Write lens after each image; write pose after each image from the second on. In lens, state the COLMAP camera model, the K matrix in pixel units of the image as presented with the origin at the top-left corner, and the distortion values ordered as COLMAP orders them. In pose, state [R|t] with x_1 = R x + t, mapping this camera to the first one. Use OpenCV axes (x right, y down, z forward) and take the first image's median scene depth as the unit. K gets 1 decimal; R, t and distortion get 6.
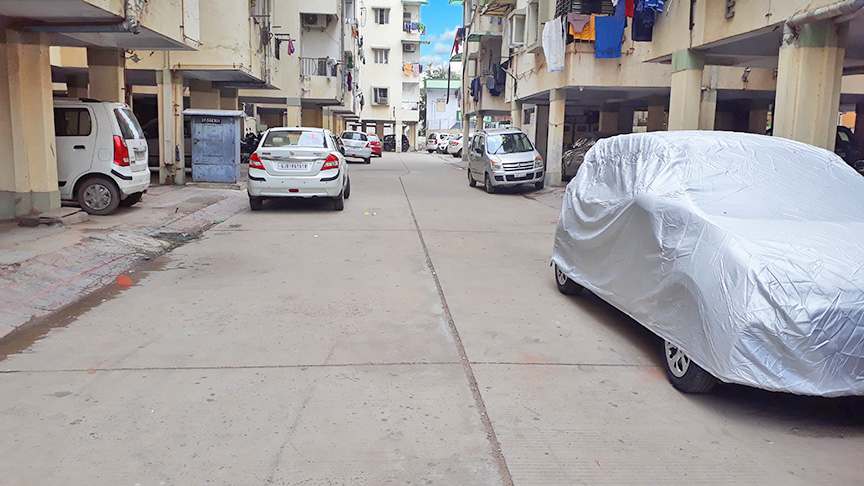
lens RADIAL K [[702.1, 0, 451.4], [0, 702.1, 238.0], [0, 0, 1]] dist [0.087415, -0.144611]
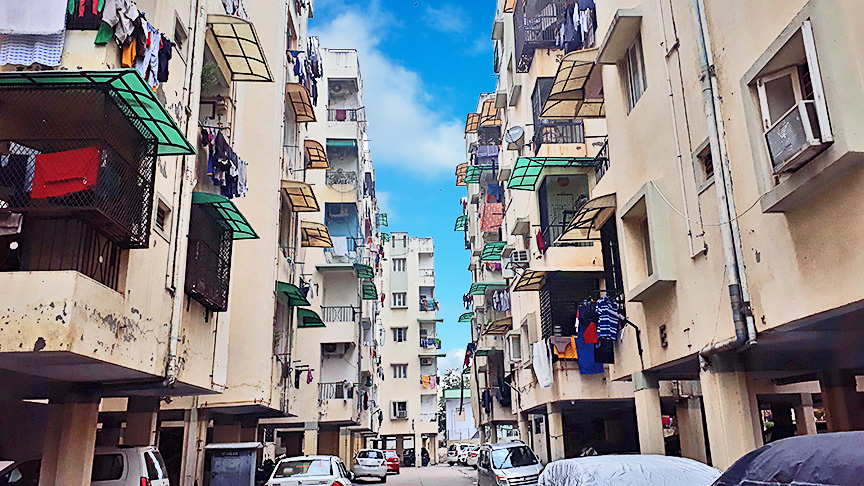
lens RADIAL K [[702.1, 0, 453.1], [0, 702.1, 230.6], [0, 0, 1]] dist [0.087415, -0.144611]
pose [[0.997916, -0.061682, -0.018965, 0.035342], [0.047867, 0.904625, -0.423511, 0.001257], [0.043279, 0.421720, 0.905692, -0.092241]]
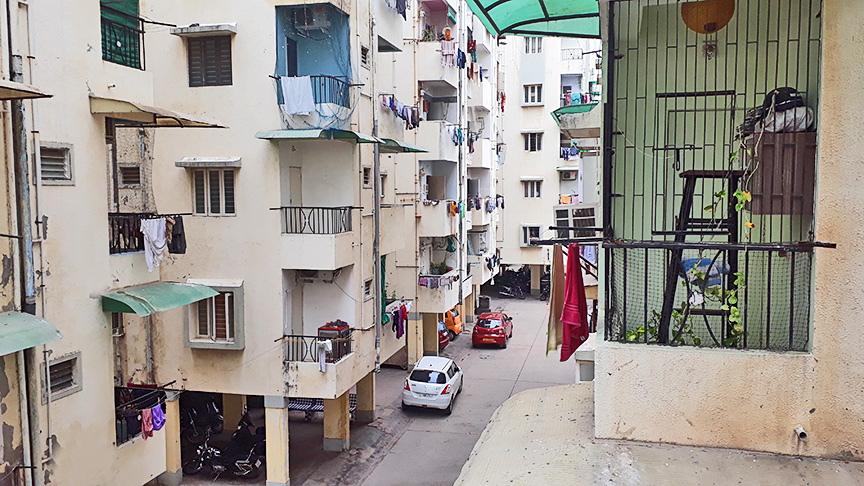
lens RADIAL K [[702.1, 0, 453.7], [0, 702.1, 247.2], [0, 0, 1]] dist [0.087415, -0.144611]
pose [[0.953582, 0.004771, -0.301097, 0.173958], [-0.022866, 0.998135, -0.056600, -0.417470], [0.300265, 0.060857, 0.951912, 0.596466]]
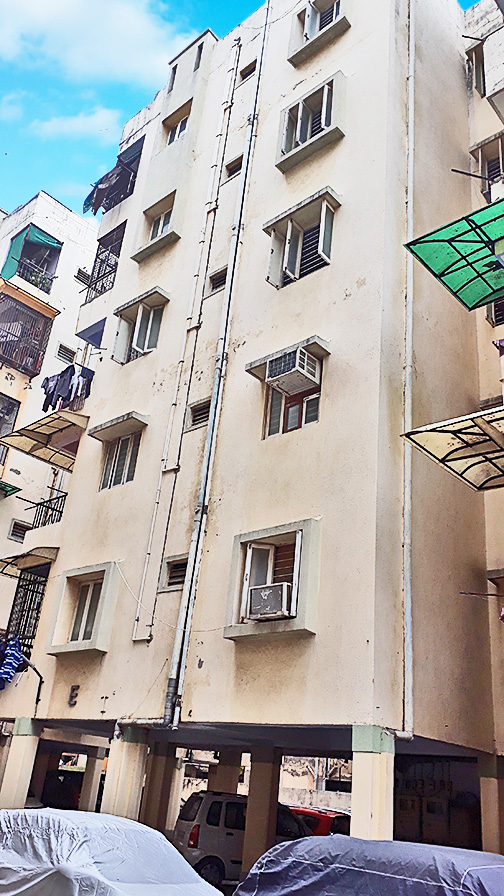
lens RADIAL K [[728.1, 0, 256.2], [0, 728.1, 453.9], [0, 0, 1]] dist [0.087415, -0.144611]
pose [[0.738539, 0.324336, 0.591072, -0.174638], [0.015048, 0.868539, -0.495392, -0.010487], [-0.674043, 0.374761, 0.636570, -0.166057]]
